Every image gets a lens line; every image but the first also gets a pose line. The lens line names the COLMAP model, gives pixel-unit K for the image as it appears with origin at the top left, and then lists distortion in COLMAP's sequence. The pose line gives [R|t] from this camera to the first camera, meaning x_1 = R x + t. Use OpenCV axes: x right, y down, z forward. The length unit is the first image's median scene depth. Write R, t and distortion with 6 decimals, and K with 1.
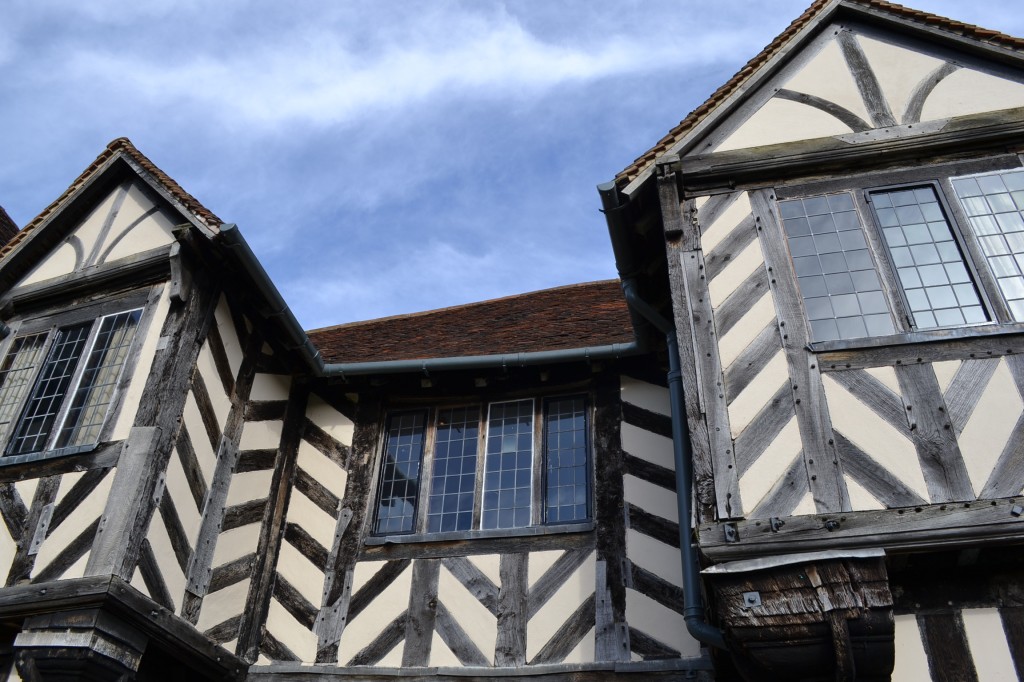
lens RADIAL K [[808.8, 0, 522.2], [0, 808.8, 347.9], [0, 0, 1]] dist [-0.085532, 0.018343]
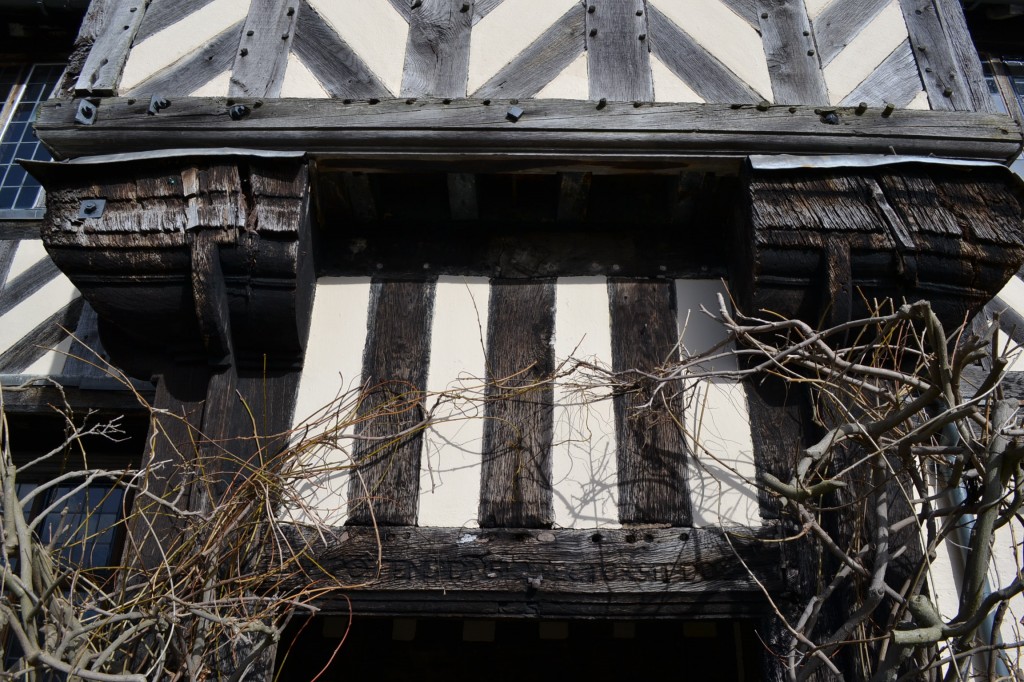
lens RADIAL K [[808.8, 0, 508.4], [0, 808.8, 329.7], [0, 0, 1]] dist [-0.085532, 0.018343]
pose [[0.972883, 0.097199, 0.209883, 0.467669], [-0.129505, 0.980755, 0.146107, 0.264935], [-0.191642, -0.169326, 0.966748, 0.307806]]
